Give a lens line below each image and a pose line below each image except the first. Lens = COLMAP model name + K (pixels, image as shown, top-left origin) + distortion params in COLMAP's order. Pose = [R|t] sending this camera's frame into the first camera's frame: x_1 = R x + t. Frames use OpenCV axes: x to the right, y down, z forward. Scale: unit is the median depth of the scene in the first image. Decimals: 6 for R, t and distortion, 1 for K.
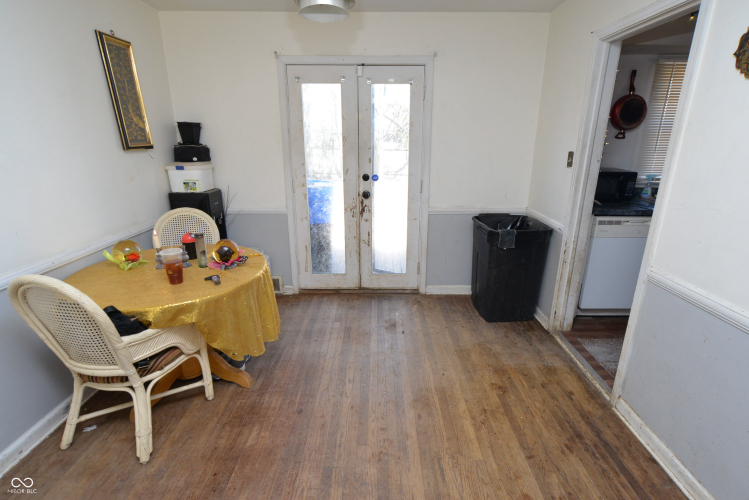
lens RADIAL K [[369.8, 0, 380.0], [0, 369.8, 255.1], [0, 0, 1]] dist [-0.019446, 0.013972]
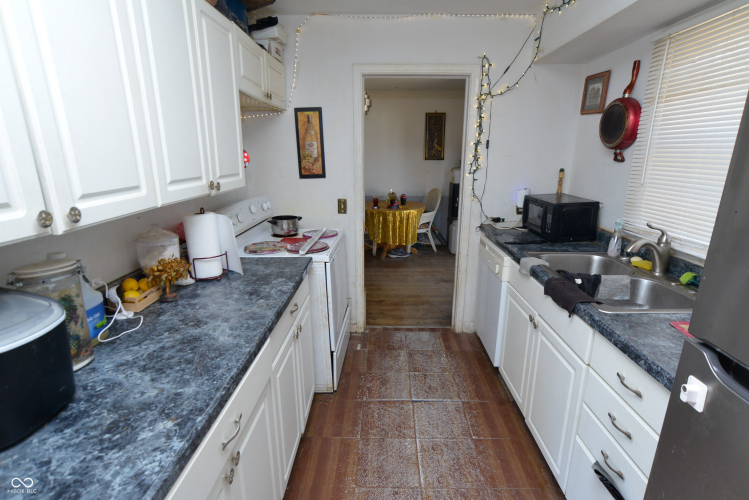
lens RADIAL K [[369.8, 0, 381.4], [0, 369.8, 254.4], [0, 0, 1]] dist [-0.019446, 0.013972]
pose [[-0.011036, 0.266689, -0.963720, 1.439551], [-0.308518, 0.915850, 0.256975, -0.209661], [0.951154, 0.300161, 0.072171, 0.615933]]
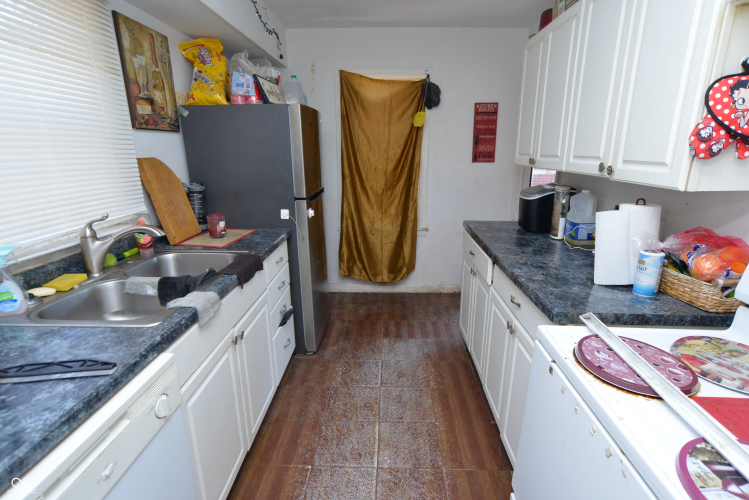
lens RADIAL K [[369.8, 0, 379.3], [0, 369.8, 255.2], [0, 0, 1]] dist [-0.019446, 0.013972]
pose [[0.030572, -0.279185, 0.959751, 0.446404], [0.304124, 0.917272, 0.257140, -0.202730], [-0.952142, 0.284022, 0.112950, 0.660686]]
